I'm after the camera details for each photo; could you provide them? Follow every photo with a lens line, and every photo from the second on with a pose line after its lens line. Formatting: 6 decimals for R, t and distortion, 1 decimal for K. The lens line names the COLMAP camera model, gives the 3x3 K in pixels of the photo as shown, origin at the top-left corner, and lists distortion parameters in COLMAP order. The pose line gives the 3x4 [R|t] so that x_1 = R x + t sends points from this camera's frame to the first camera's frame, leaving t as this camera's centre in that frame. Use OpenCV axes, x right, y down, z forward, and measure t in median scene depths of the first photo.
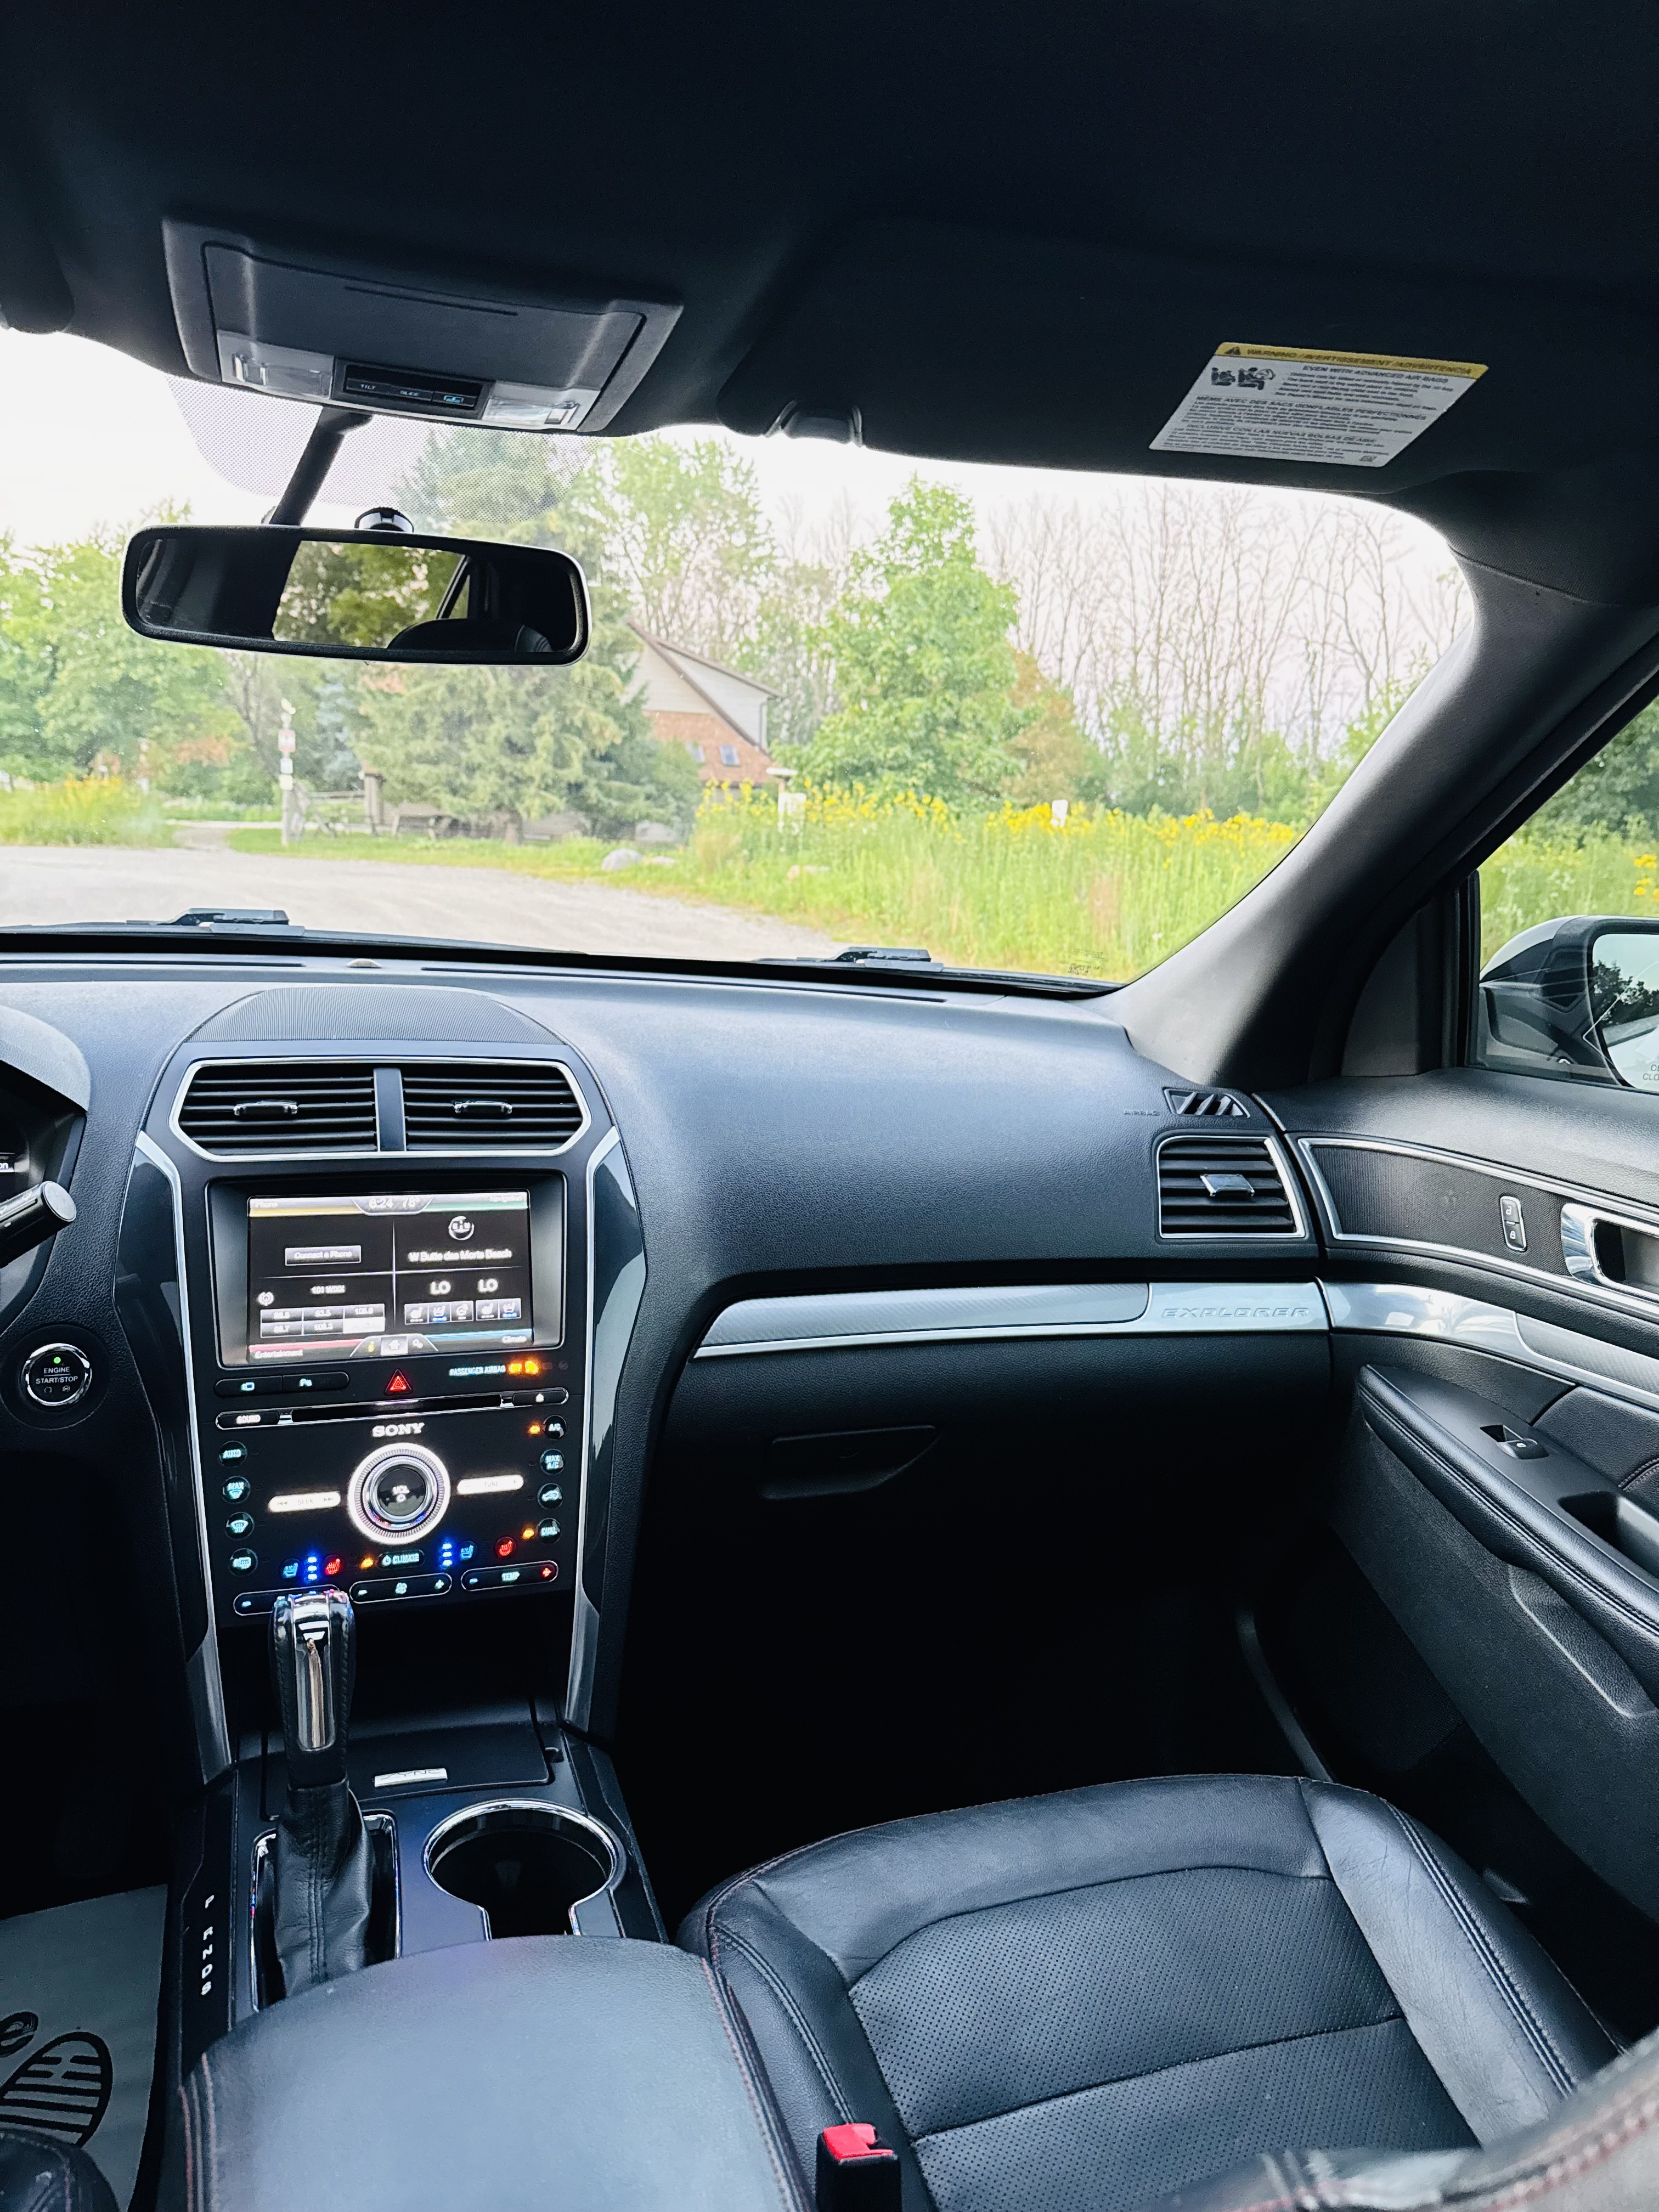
lens RADIAL K [[1543.8, 0, 830.4], [0, 1543.8, 1114.6], [0, 0, 1]] dist [0.166460, -0.342134]
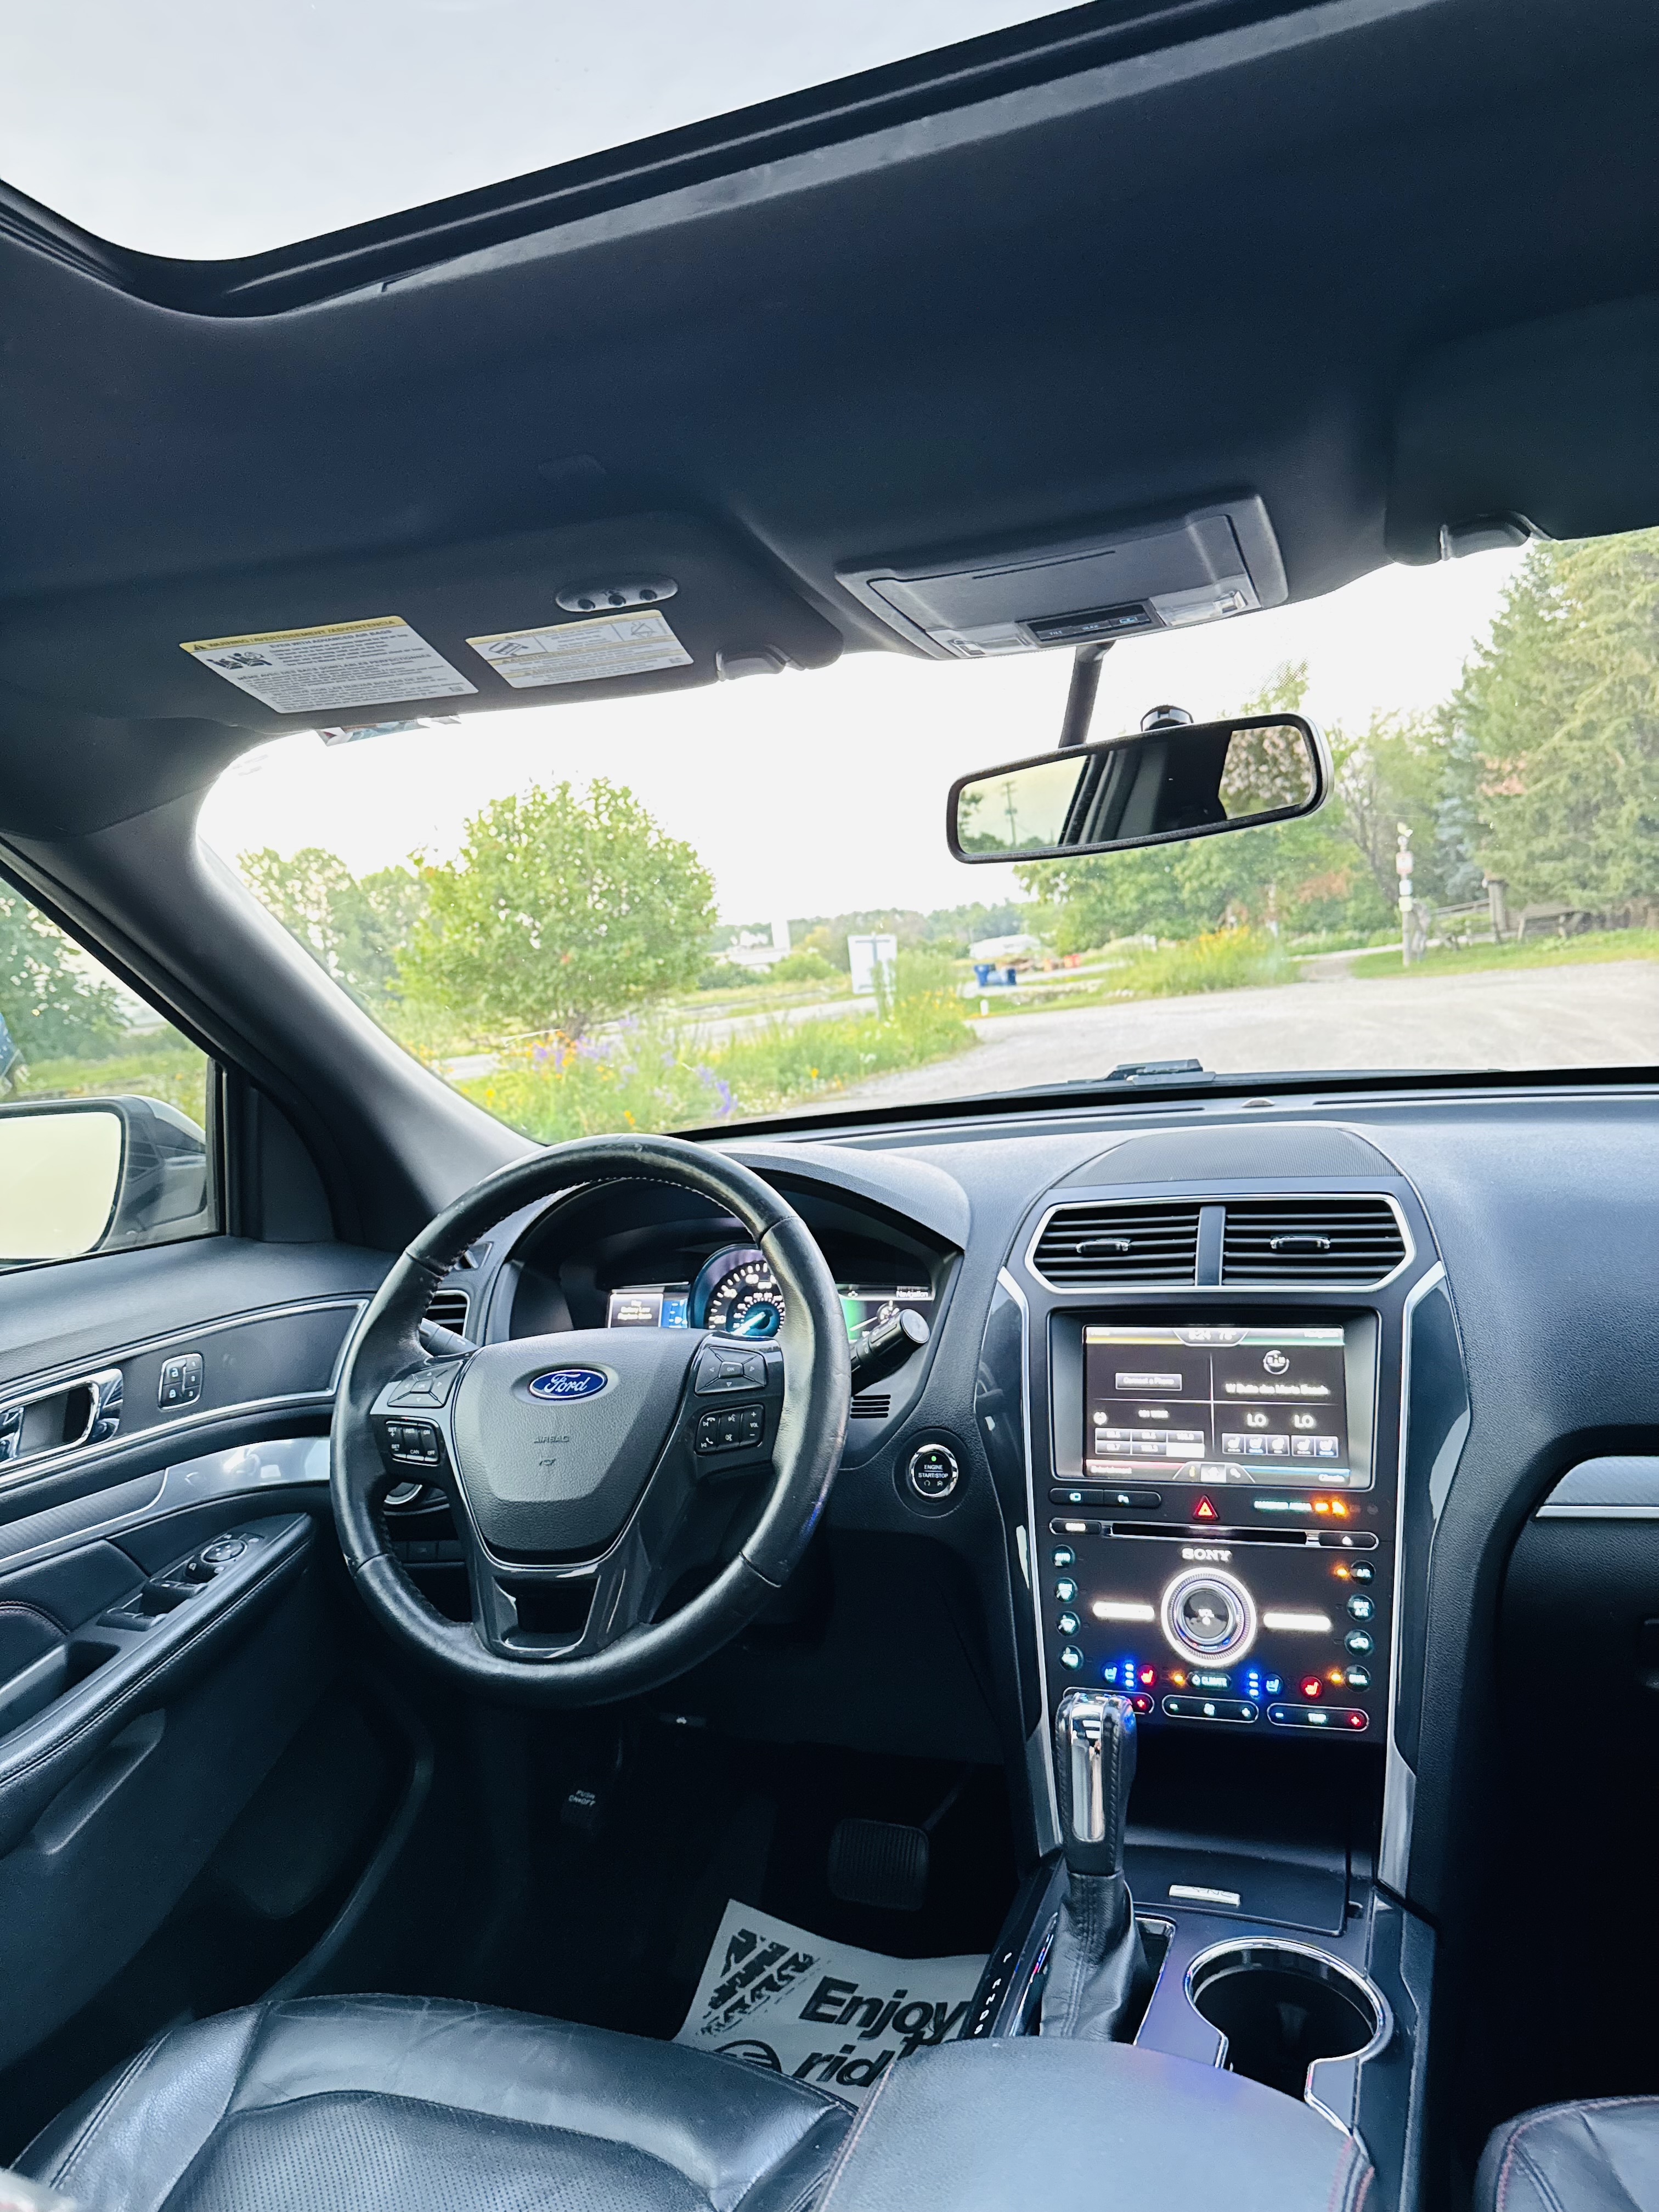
lens RADIAL K [[1548.0, 0, 818.5], [0, 1548.0, 1113.0], [0, 0, 1]] dist [0.145519, -0.296934]
pose [[0.761305, -0.068612, -0.644753, 0.206785], [0.018337, 0.996266, -0.084367, -0.008608], [0.648135, 0.052406, 0.759720, 0.015071]]
